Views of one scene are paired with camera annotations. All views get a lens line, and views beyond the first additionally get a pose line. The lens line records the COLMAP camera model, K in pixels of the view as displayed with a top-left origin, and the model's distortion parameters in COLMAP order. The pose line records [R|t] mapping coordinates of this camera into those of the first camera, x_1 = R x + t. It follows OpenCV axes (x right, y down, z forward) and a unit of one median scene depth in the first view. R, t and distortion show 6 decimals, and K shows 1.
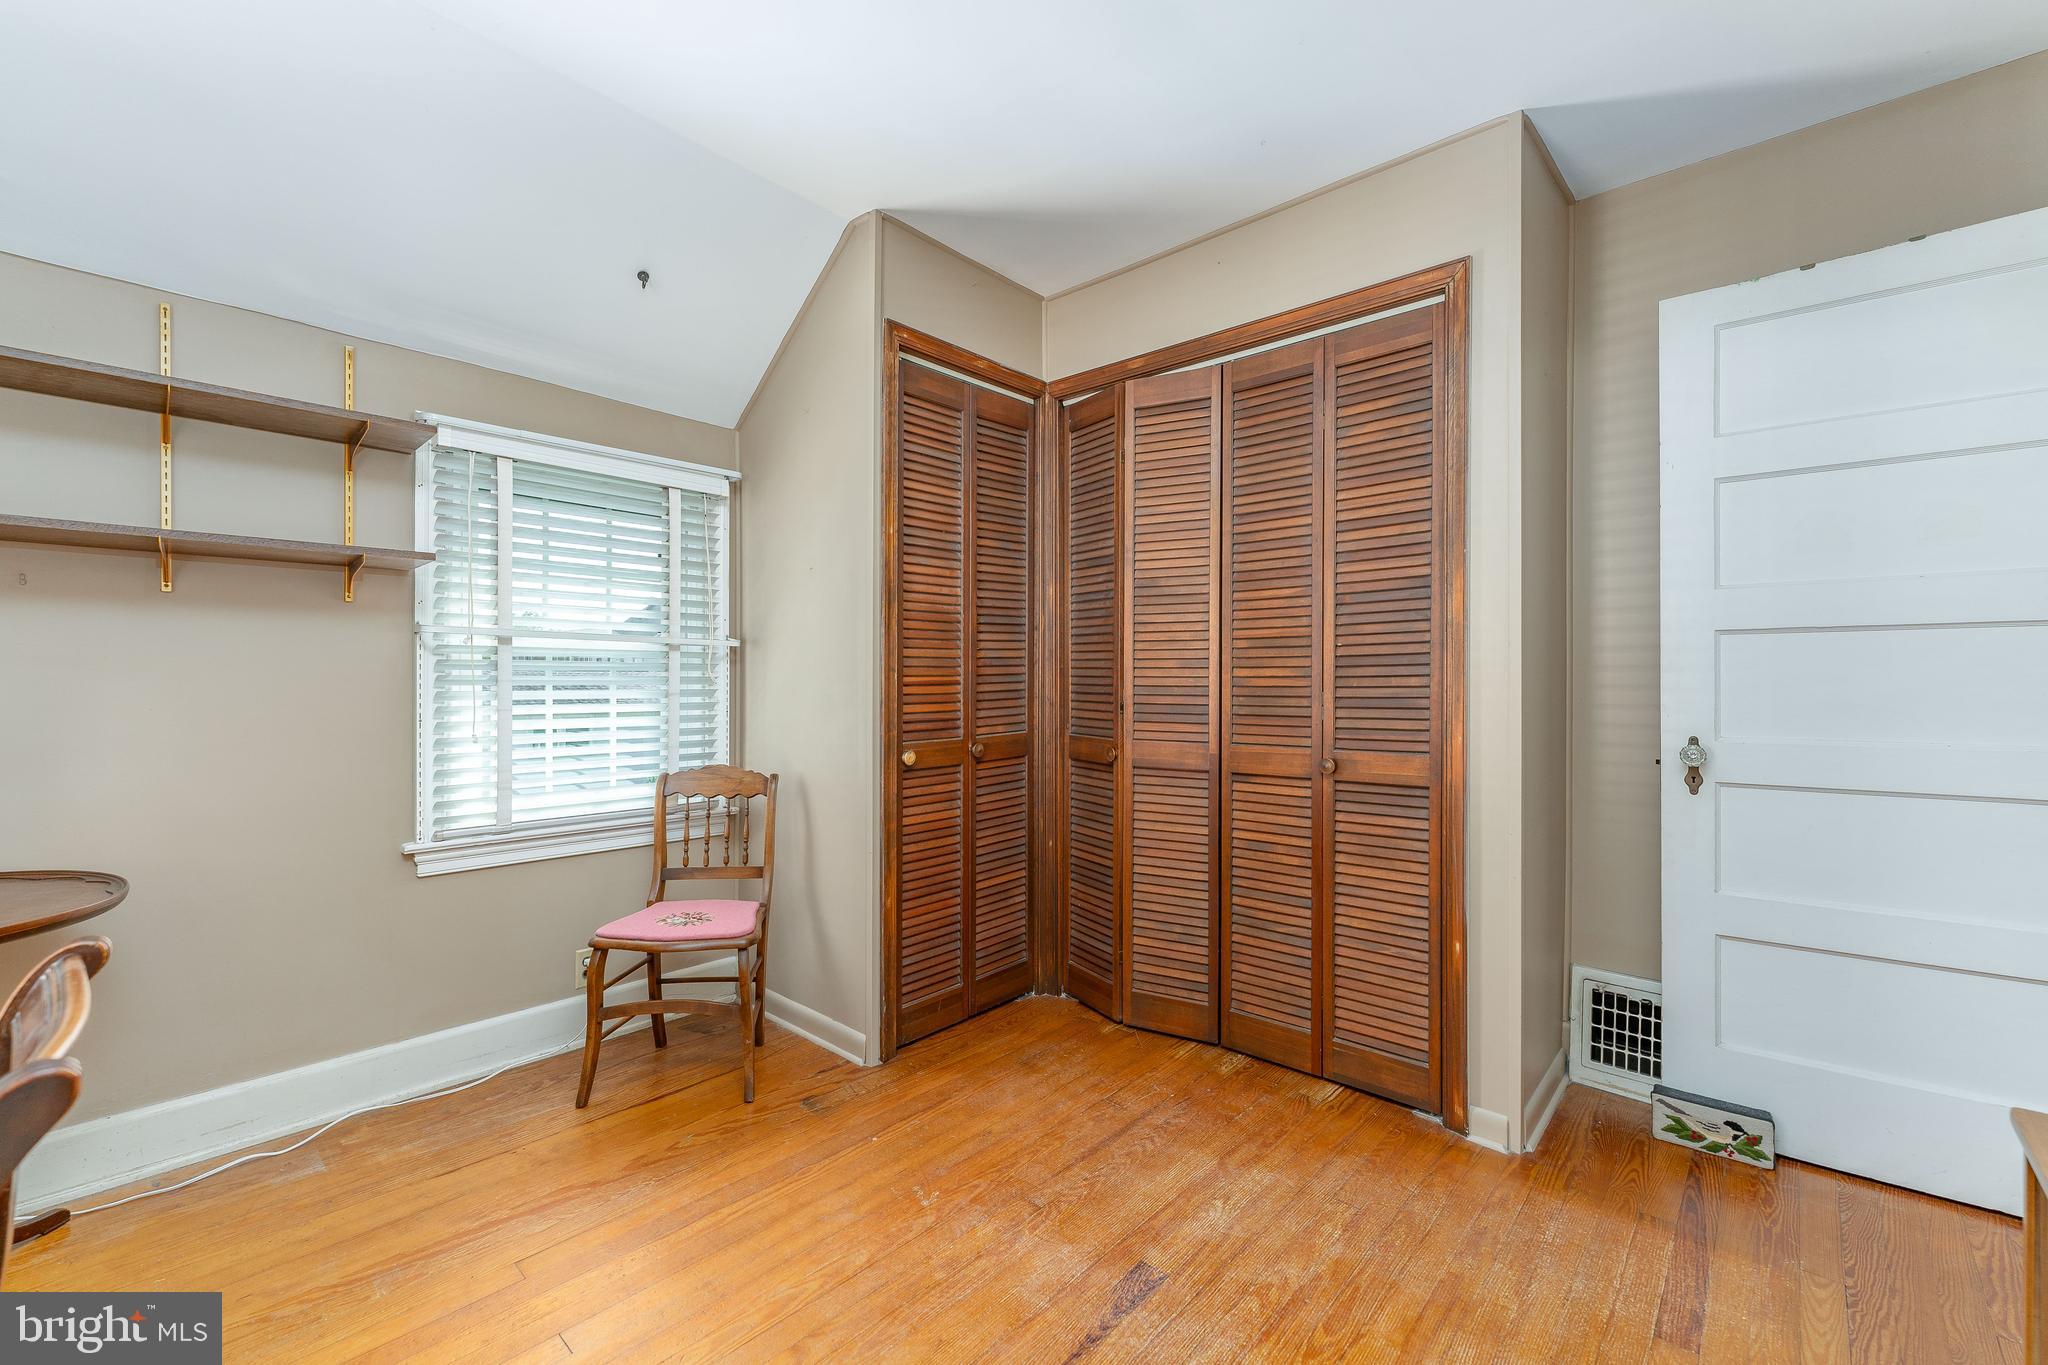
lens RADIAL K [[831.7, 0, 1014.3], [0, 831.7, 697.5], [0, 0, 1]] dist [0.000543, -0.000065]
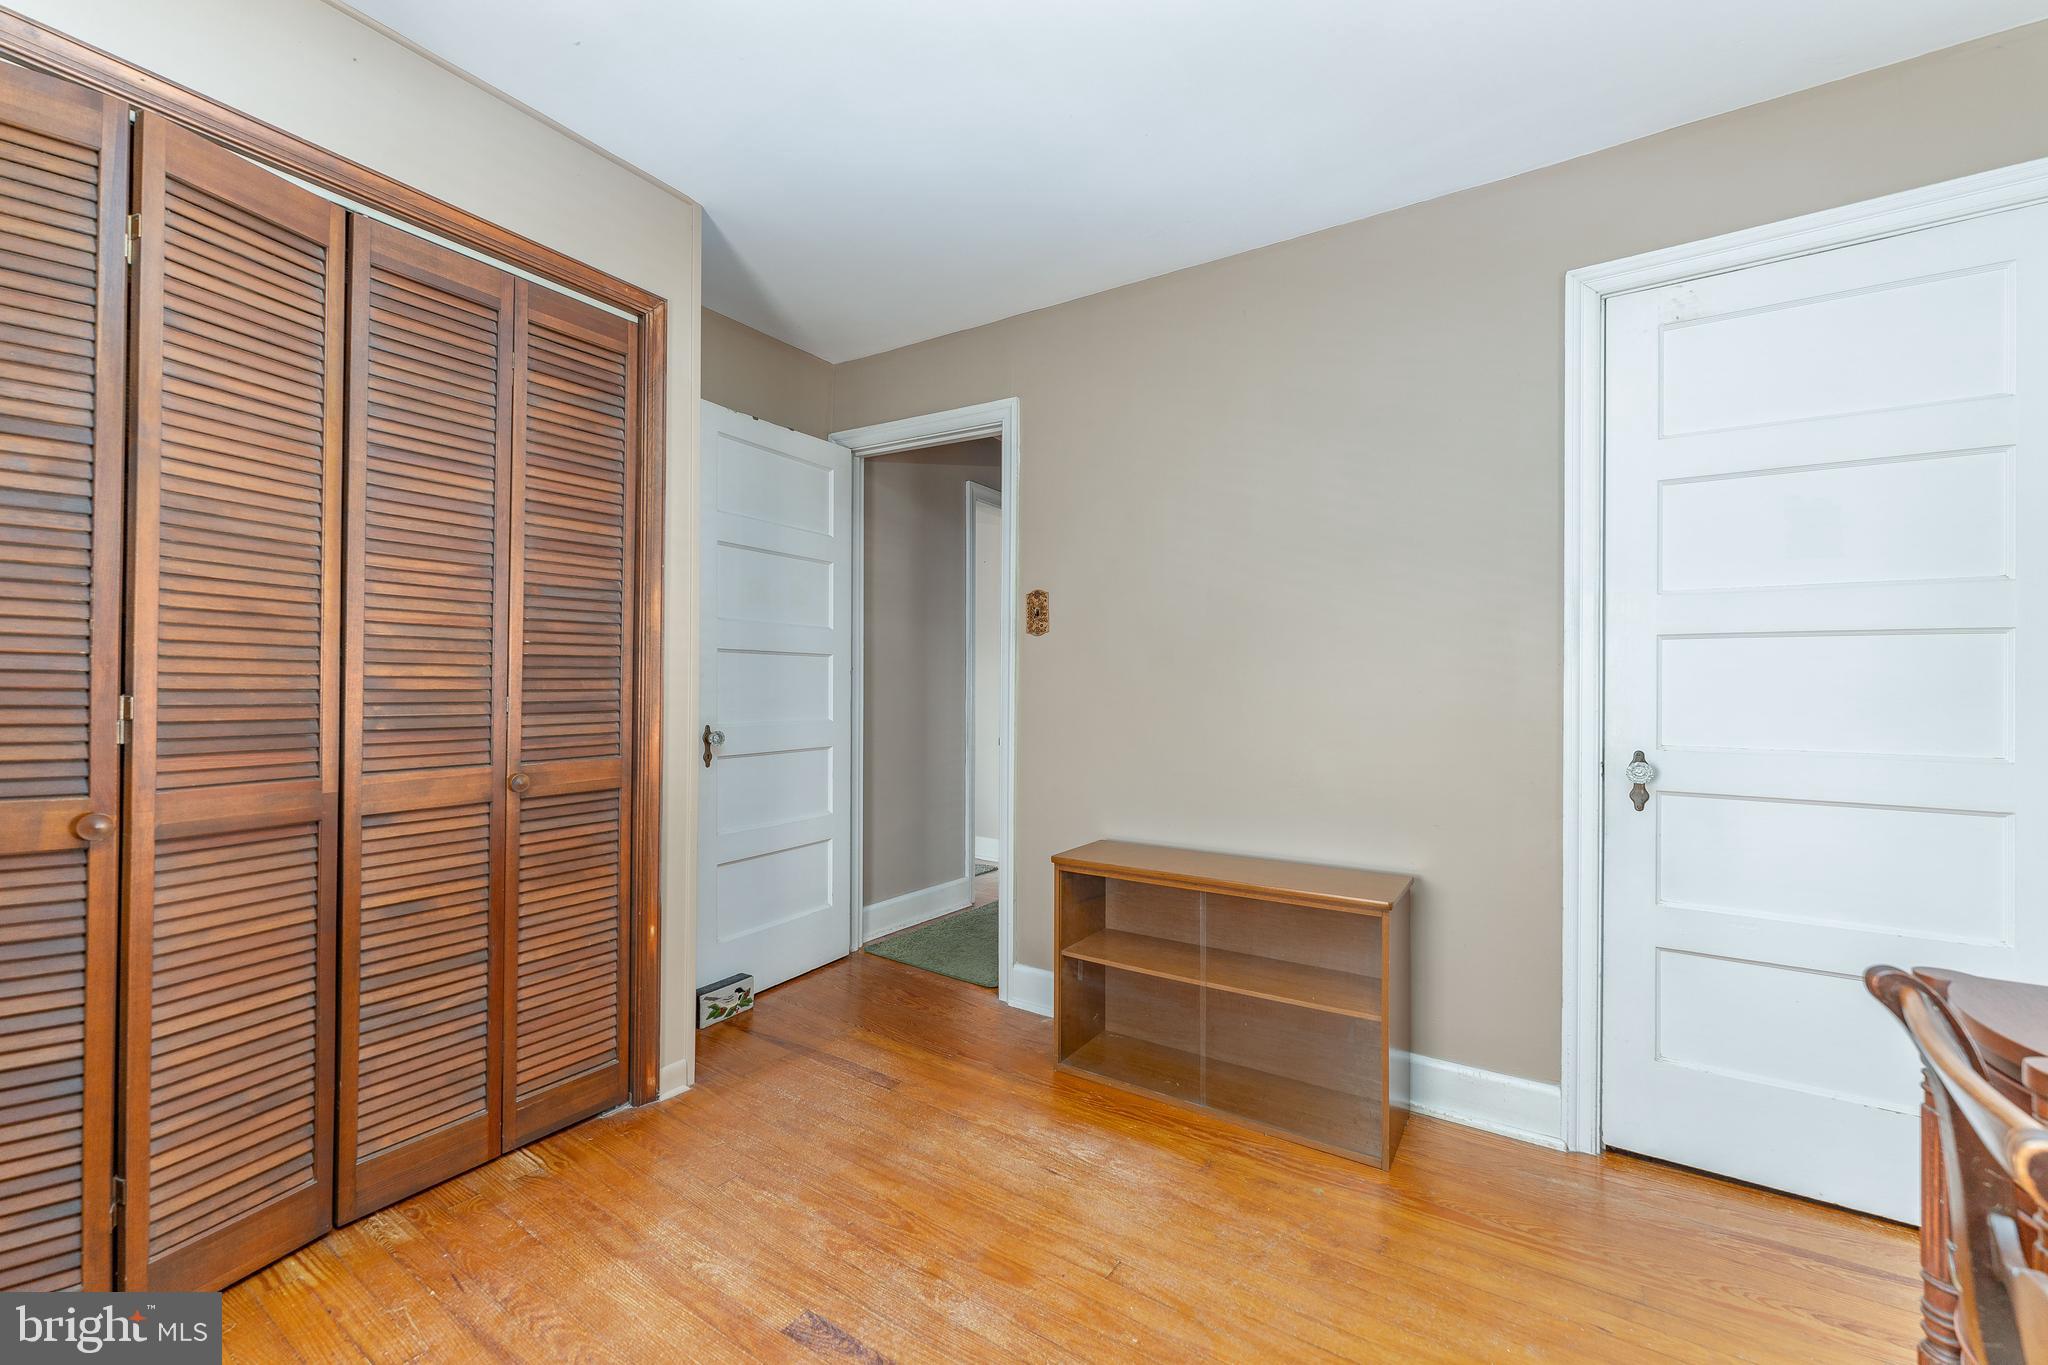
lens RADIAL K [[831.7, 0, 1014.3], [0, 831.7, 697.5], [0, 0, 1]] dist [0.000543, -0.000065]
pose [[-0.144192, -0.017049, 0.989403, -0.543365], [0.009835, 0.999777, 0.018661, -0.016510], [-0.989501, 0.012422, -0.143992, 0.621330]]
